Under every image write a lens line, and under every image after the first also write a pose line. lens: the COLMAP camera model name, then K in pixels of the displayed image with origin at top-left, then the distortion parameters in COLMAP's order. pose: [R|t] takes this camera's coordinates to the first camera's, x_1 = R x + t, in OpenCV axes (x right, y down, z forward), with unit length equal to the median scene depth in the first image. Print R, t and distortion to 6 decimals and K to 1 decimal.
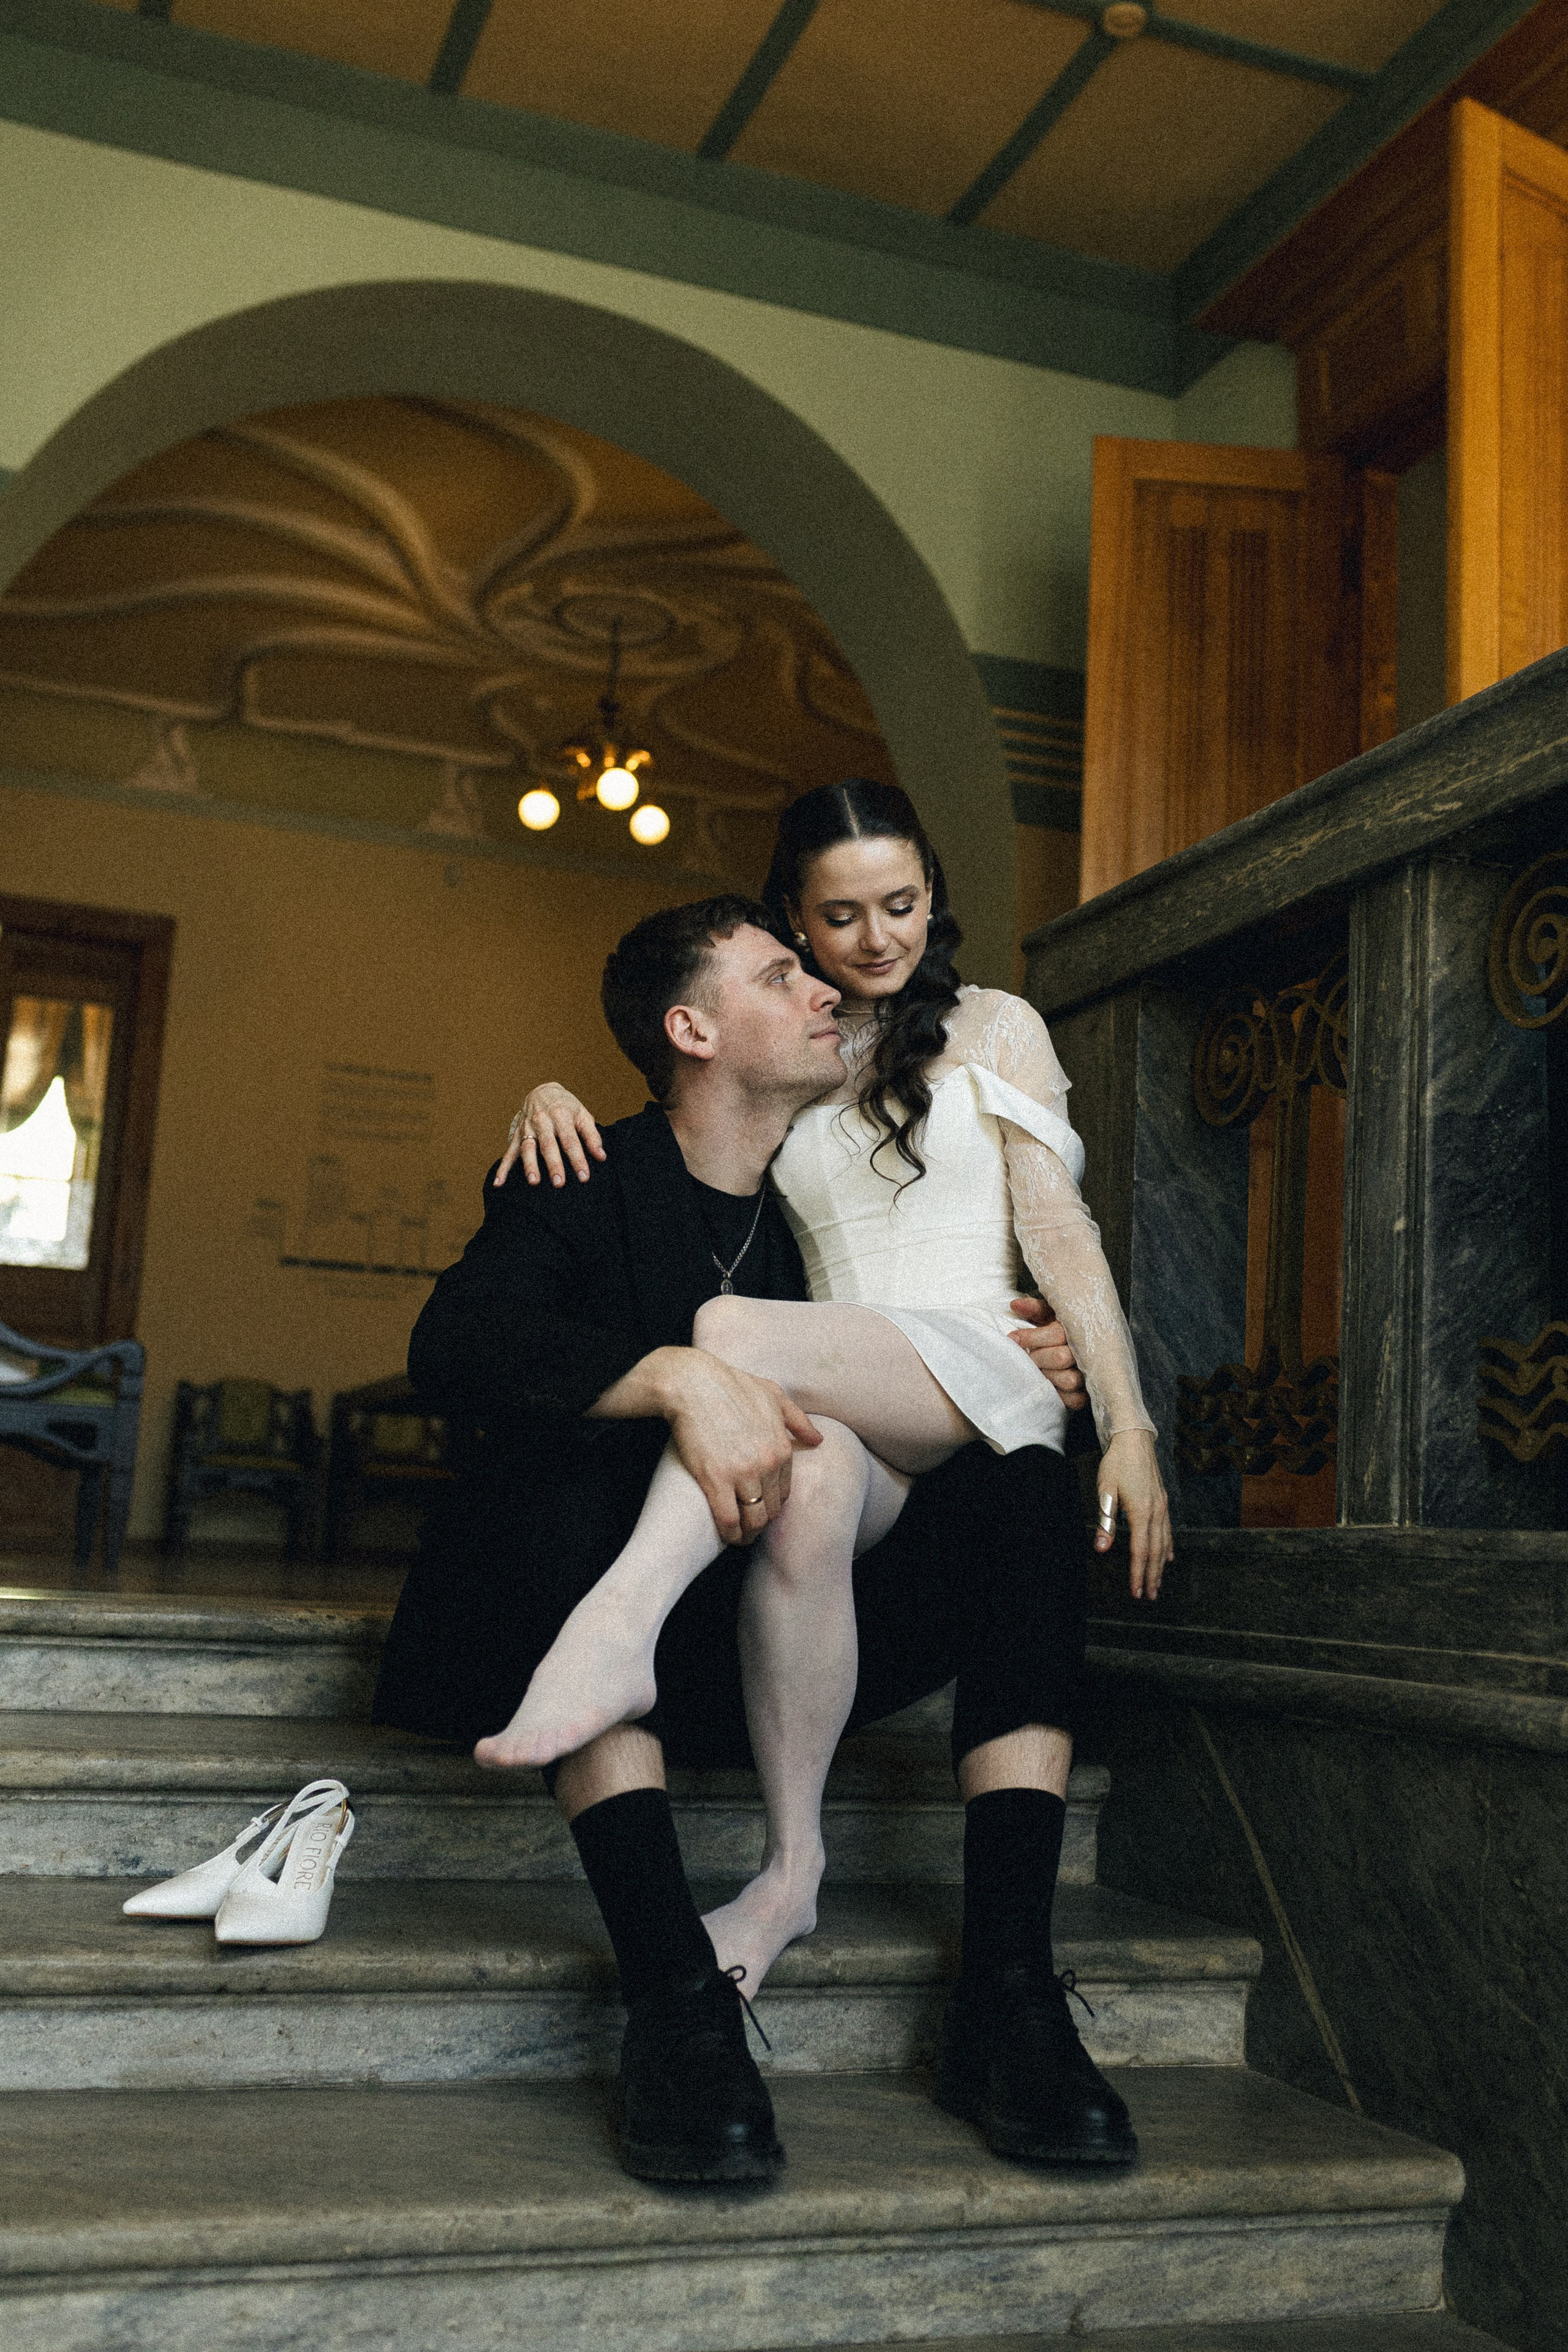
lens RADIAL K [[2461.9, 0, 864.0], [0, 2461.9, 1147.6], [0, 0, 1]] dist [-0.000882, -0.000549]
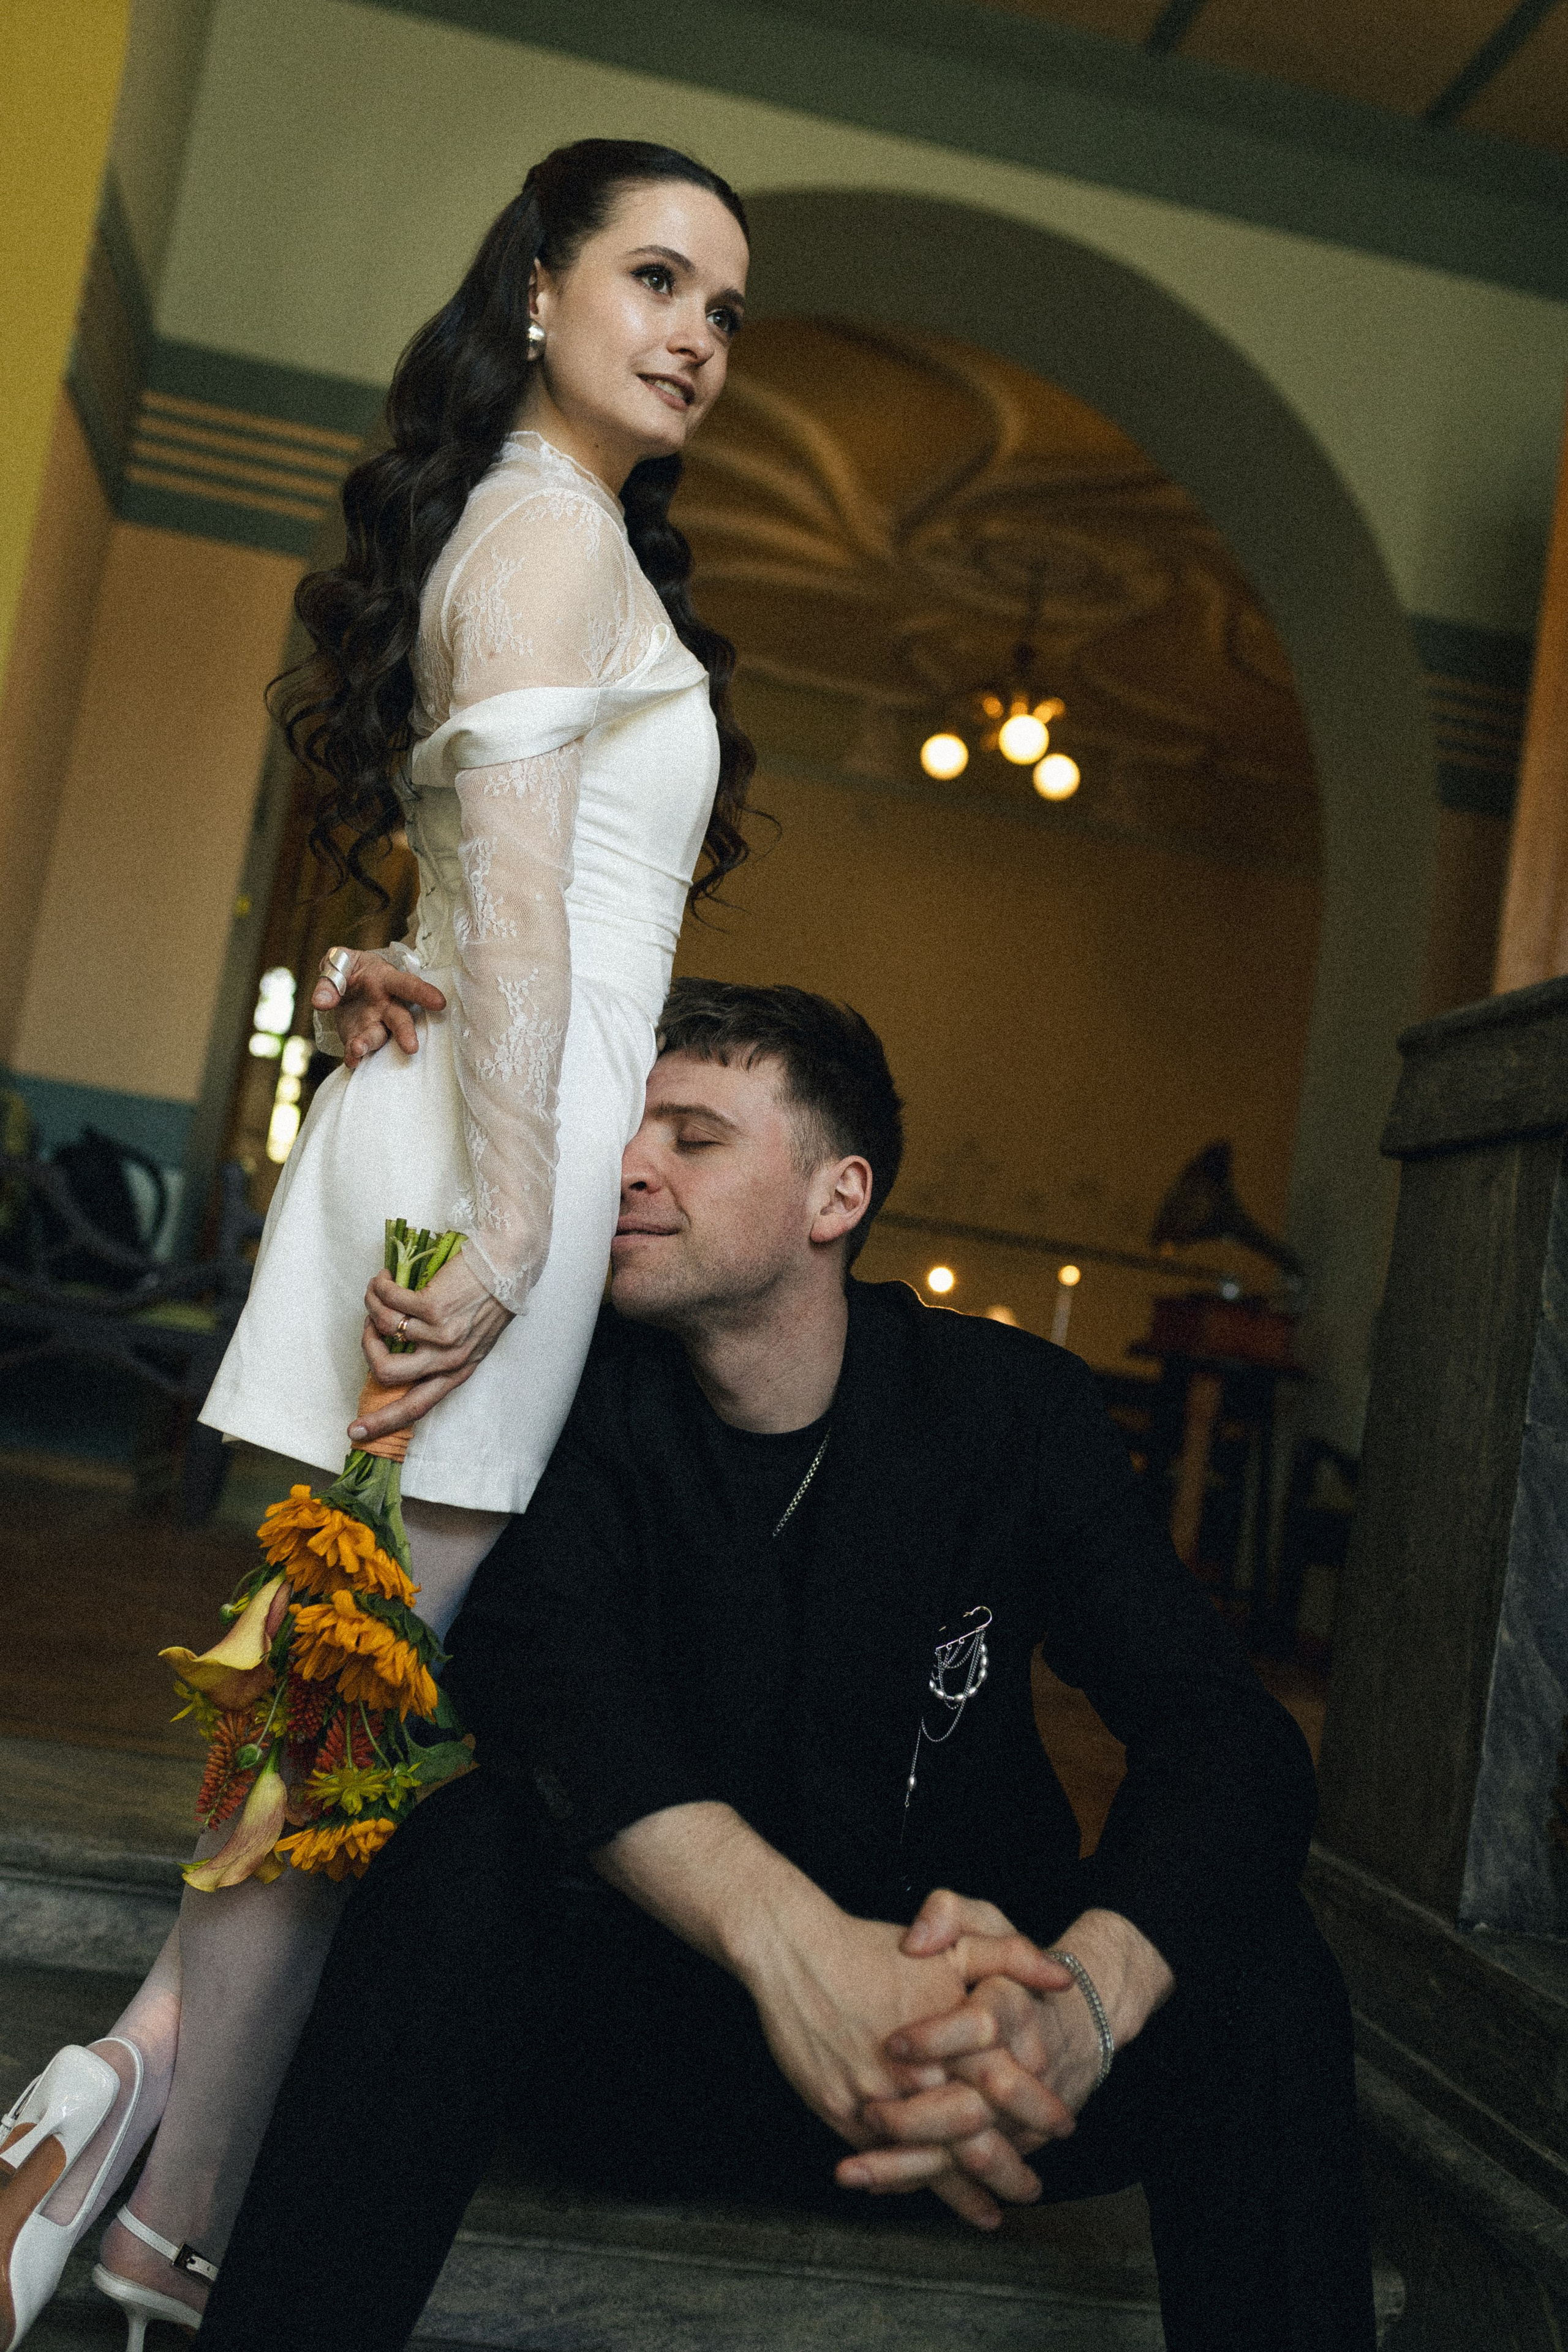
lens RADIAL K [[2259.9, 0, 779.2], [0, 2259.9, 1182.5], [0, 0, 1]] dist [0.002947, 0.003146]
pose [[0.973484, 0.087873, -0.211203, 0.035581], [-0.075566, 0.994976, 0.065665, -0.081556], [0.215912, -0.047964, 0.975234, 0.355145]]
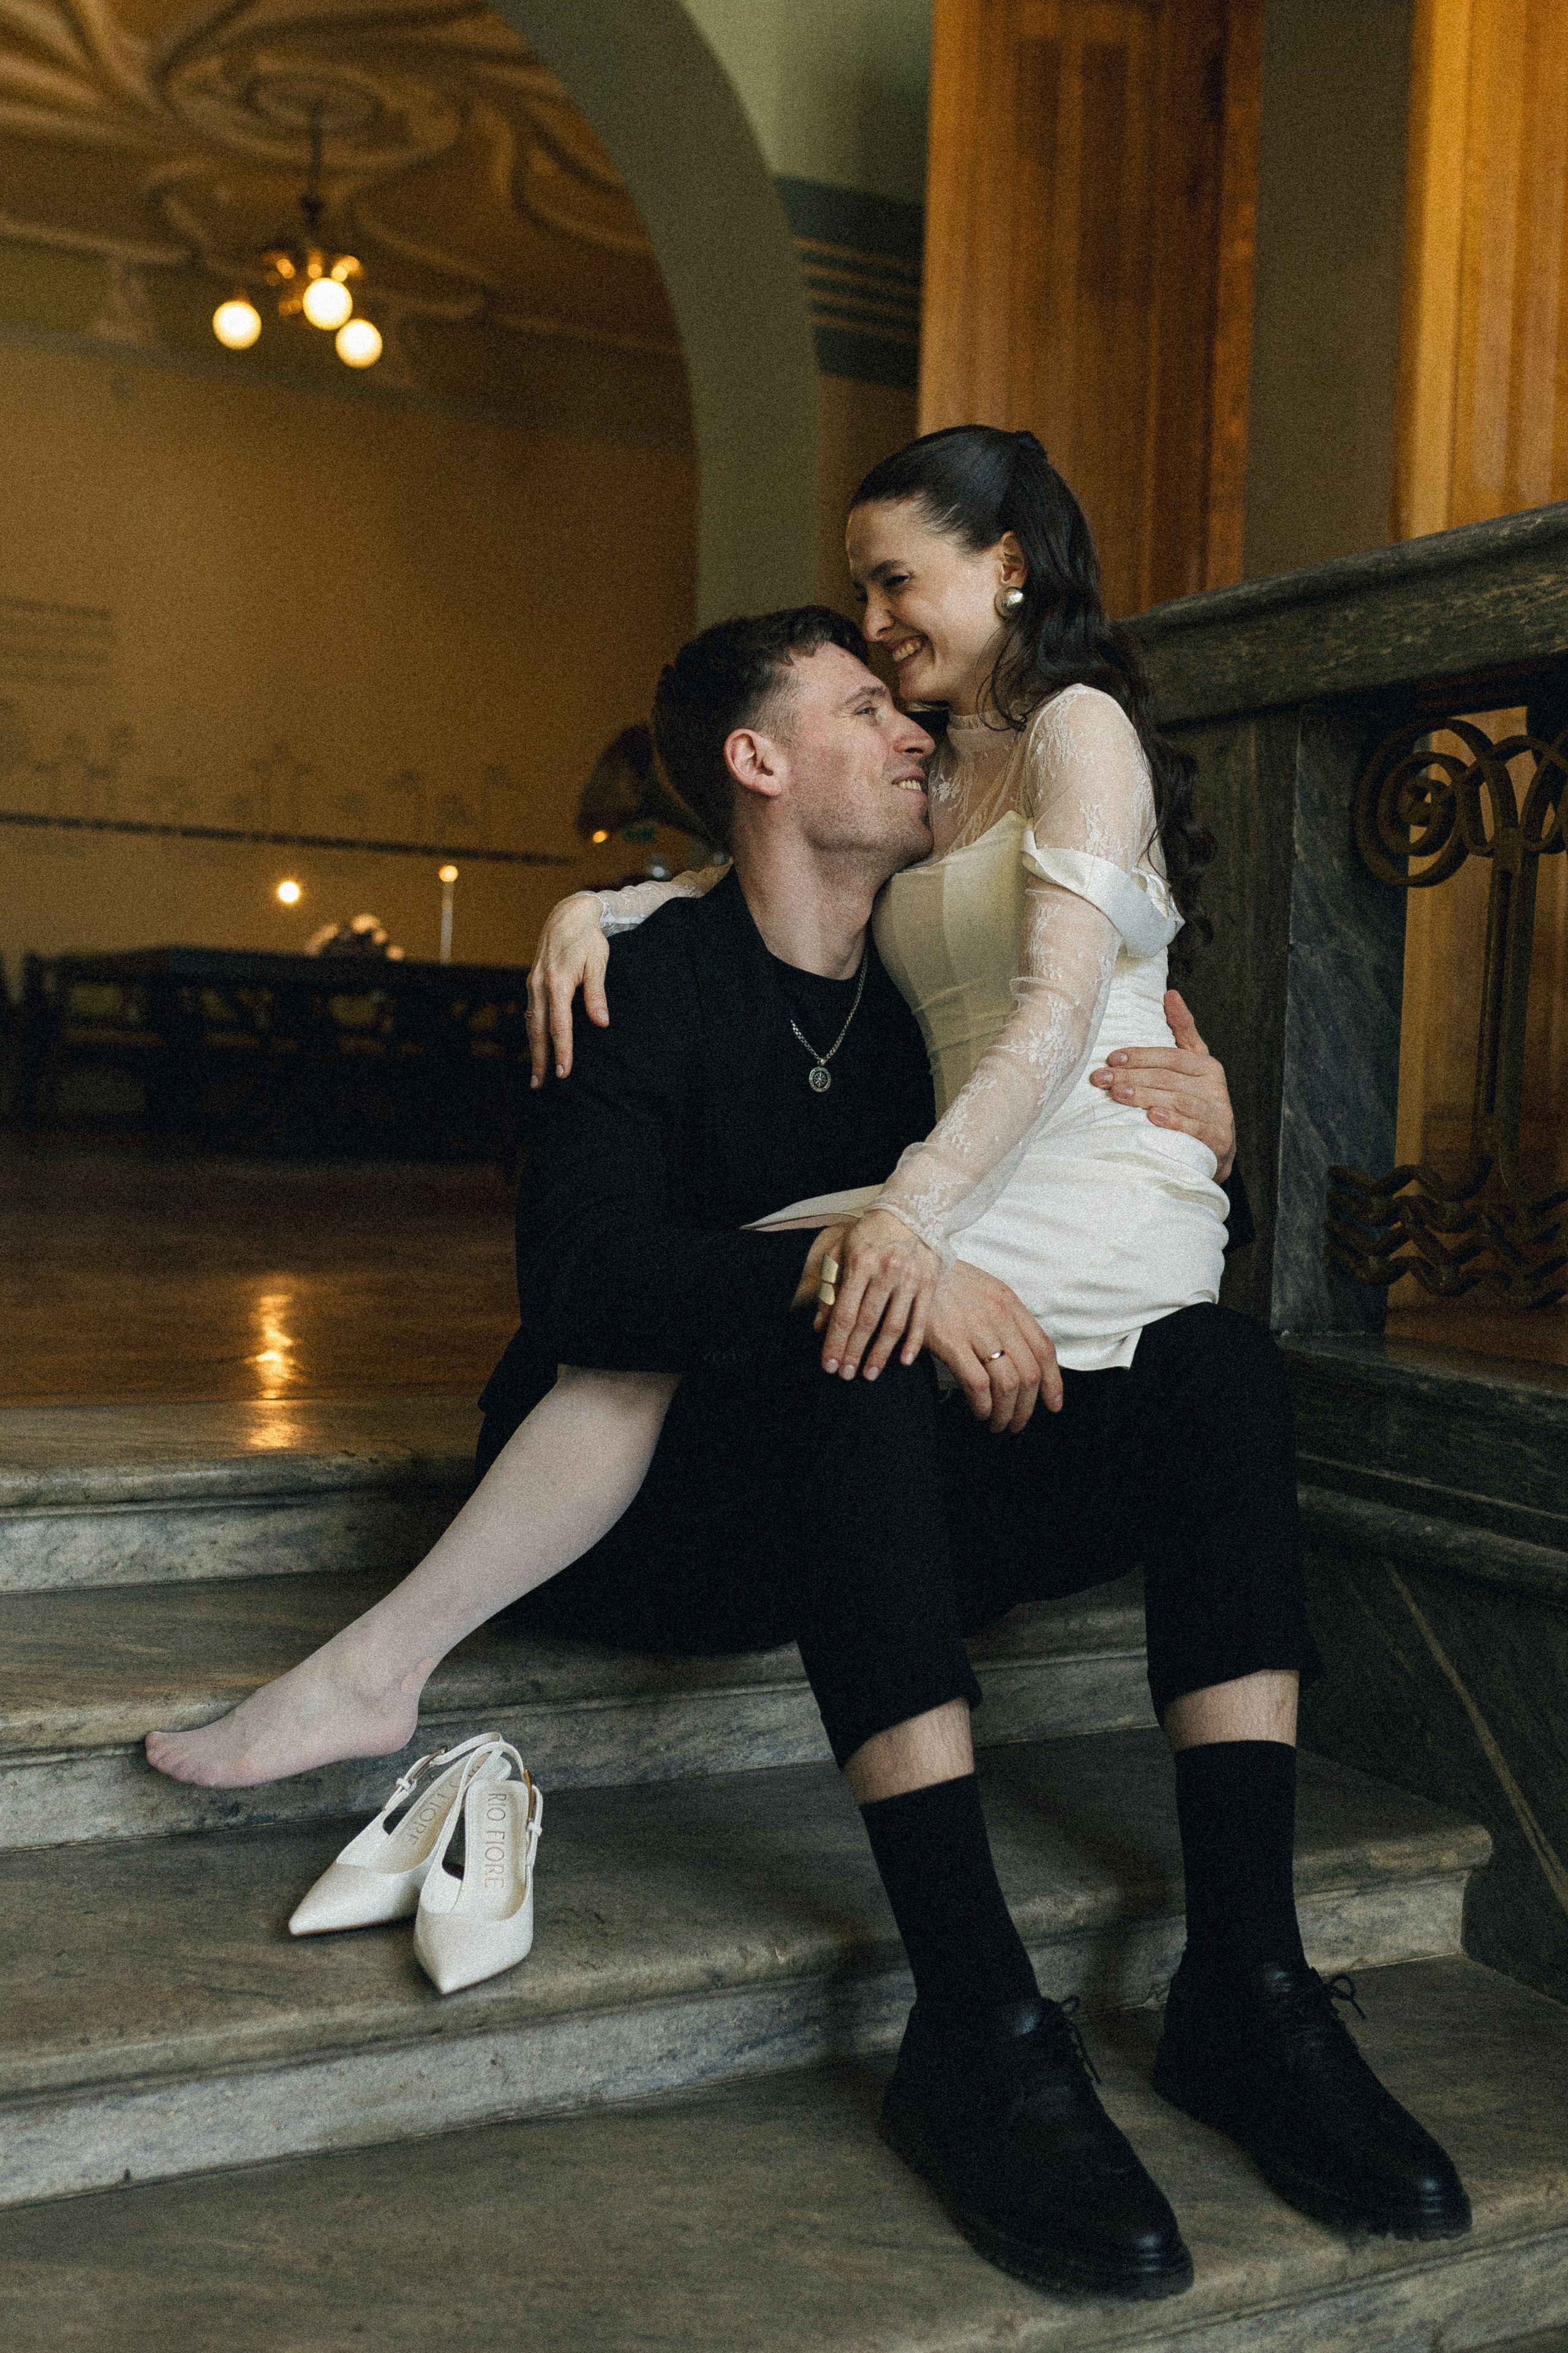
lens RADIAL K [[2419.4, 0, 734.2], [0, 2419.4, 1156.8], [0, 0, 1]] dist [0.000135, 0.000015]
pose [[0.994325, -0.017282, 0.104976, -0.180205], [-0.005152, 0.977738, 0.209764, -0.093678], [-0.106264, -0.209115, 0.972100, 0.184435]]
